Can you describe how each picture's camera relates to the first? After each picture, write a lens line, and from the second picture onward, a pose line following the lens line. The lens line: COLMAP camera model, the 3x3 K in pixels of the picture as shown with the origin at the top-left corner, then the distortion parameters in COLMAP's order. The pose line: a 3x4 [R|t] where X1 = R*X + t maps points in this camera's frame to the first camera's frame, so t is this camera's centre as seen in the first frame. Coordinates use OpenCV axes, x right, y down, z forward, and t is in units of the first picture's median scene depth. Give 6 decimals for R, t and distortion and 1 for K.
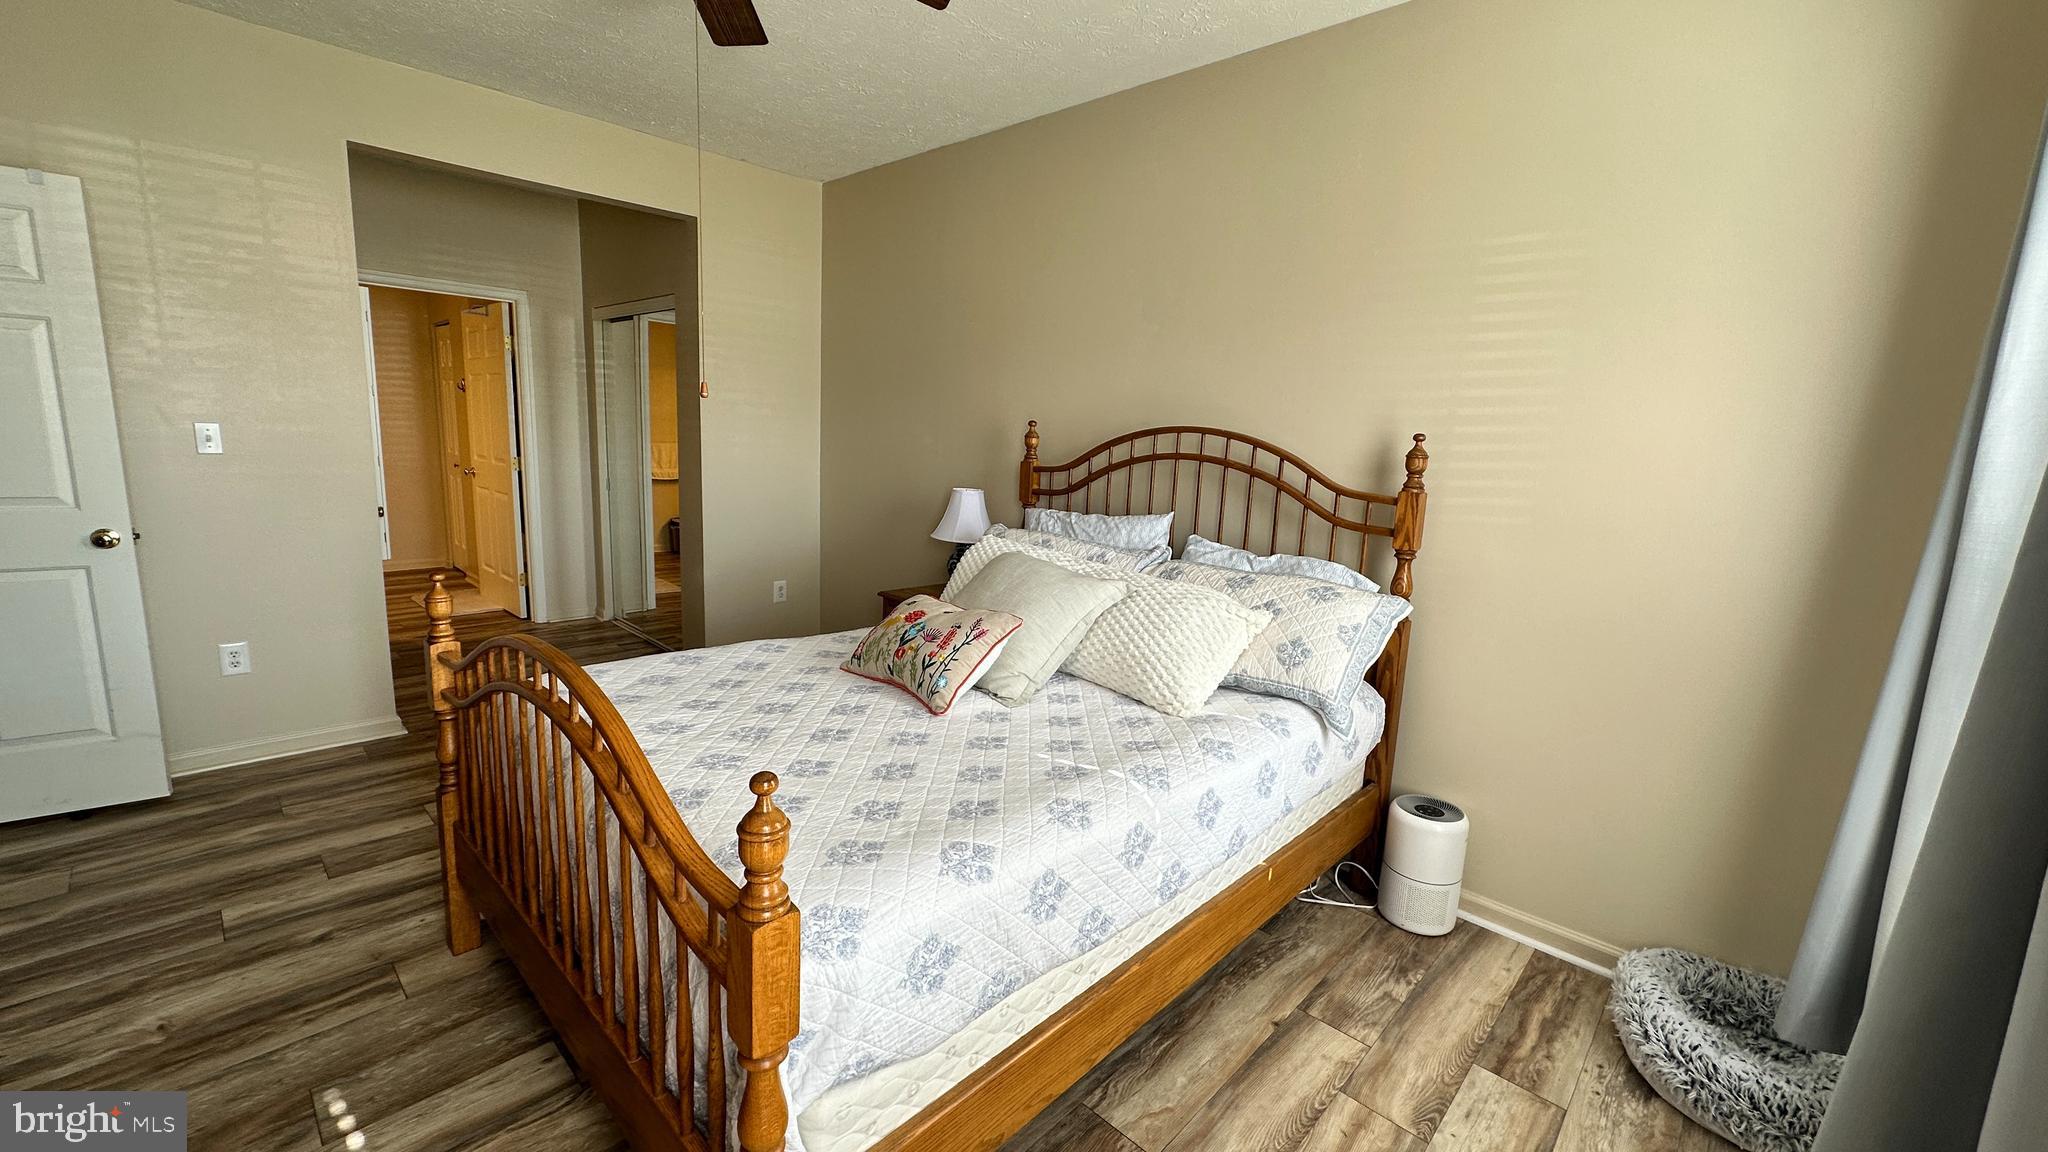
lens RADIAL K [[815.8, 0, 1024.0], [0, 815.8, 576.0], [0, 0, 1]] dist [-0.001125, 0.000767]
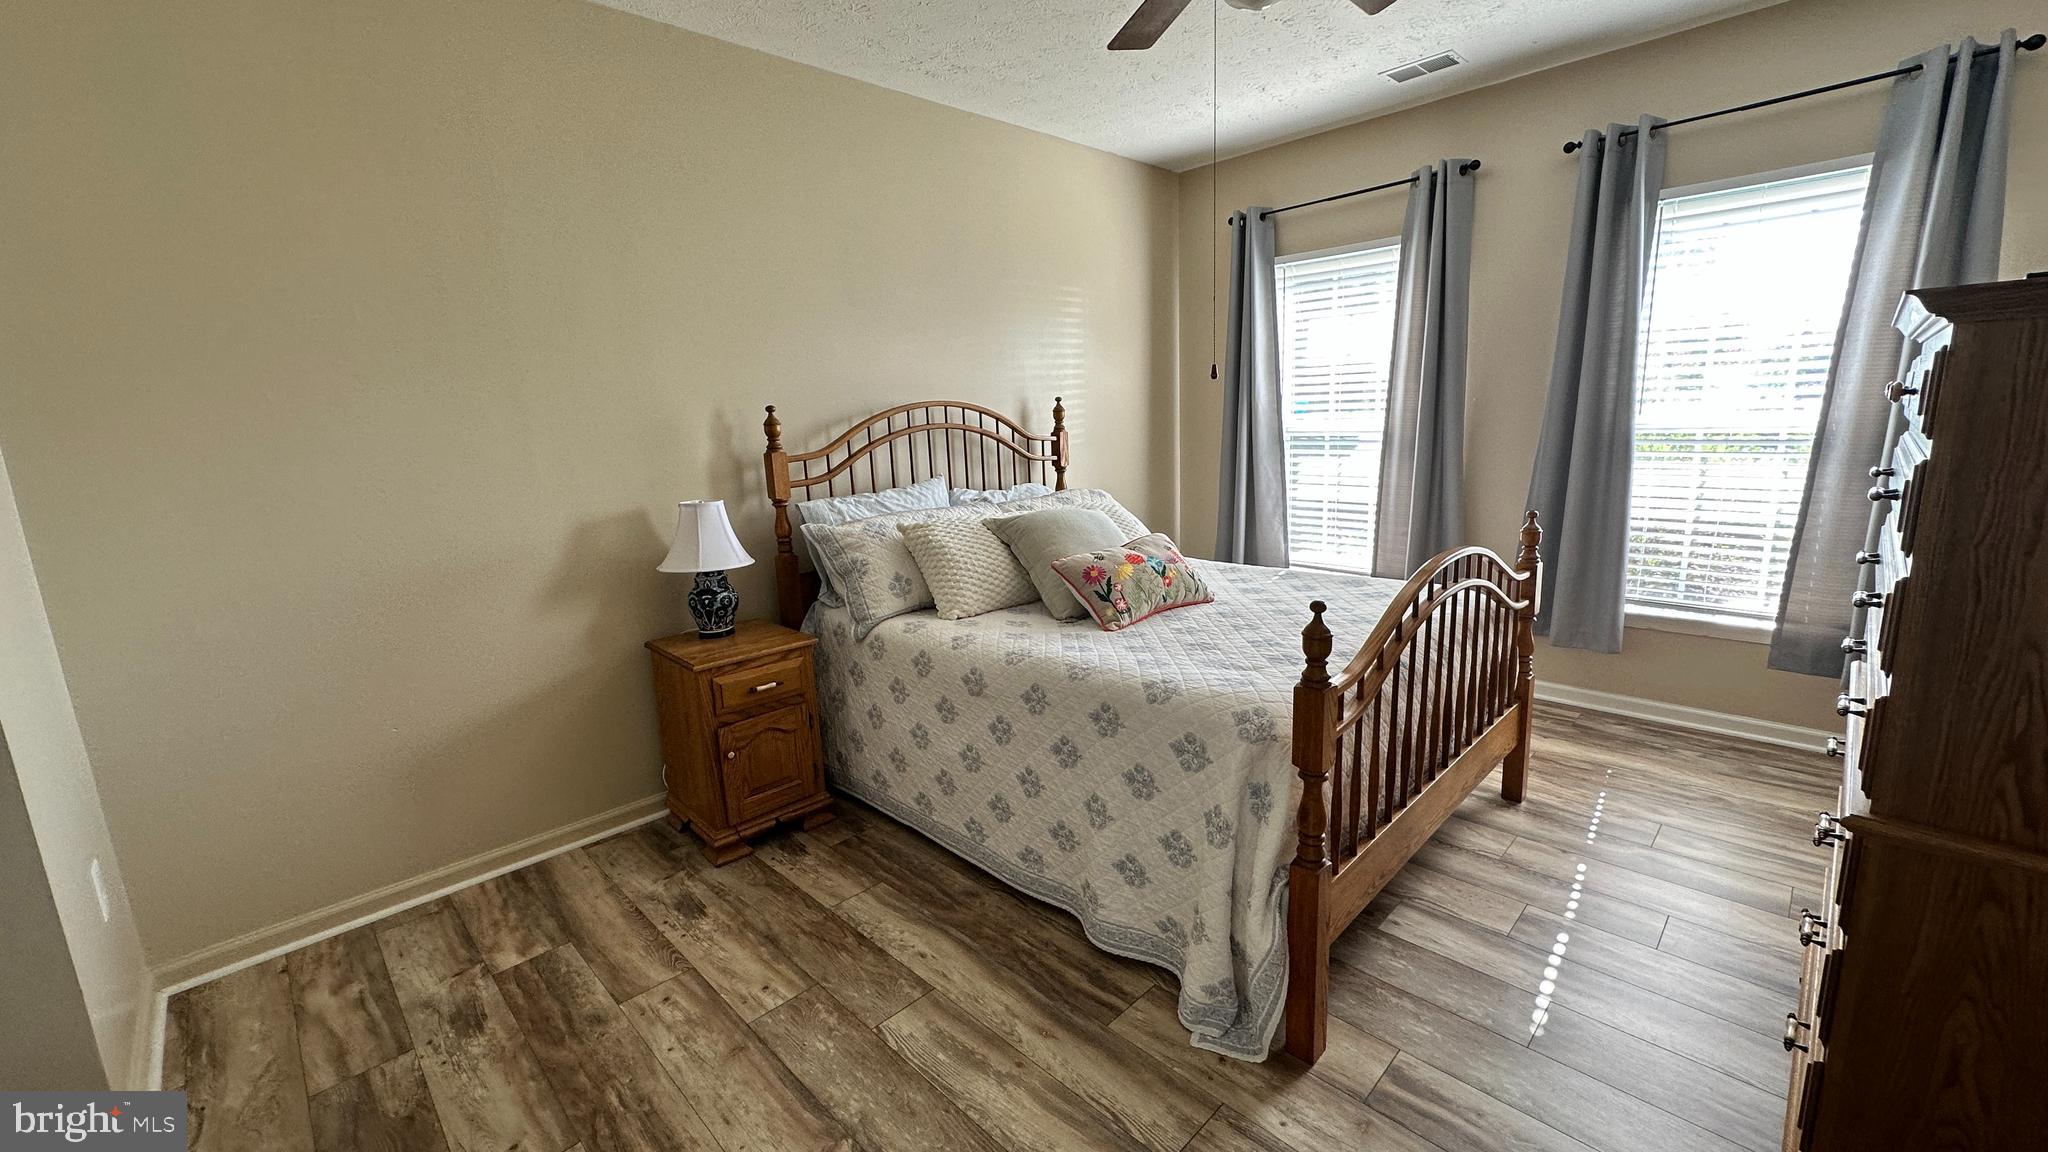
lens RADIAL K [[815.8, 0, 1024.0], [0, 815.8, 576.0], [0, 0, 1]] dist [-0.001125, 0.000767]
pose [[0.019894, -0.245568, 0.969175, -1.048046], [0.217856, 0.947139, 0.235513, -0.197240], [-0.975778, 0.206455, 0.072341, 0.854089]]
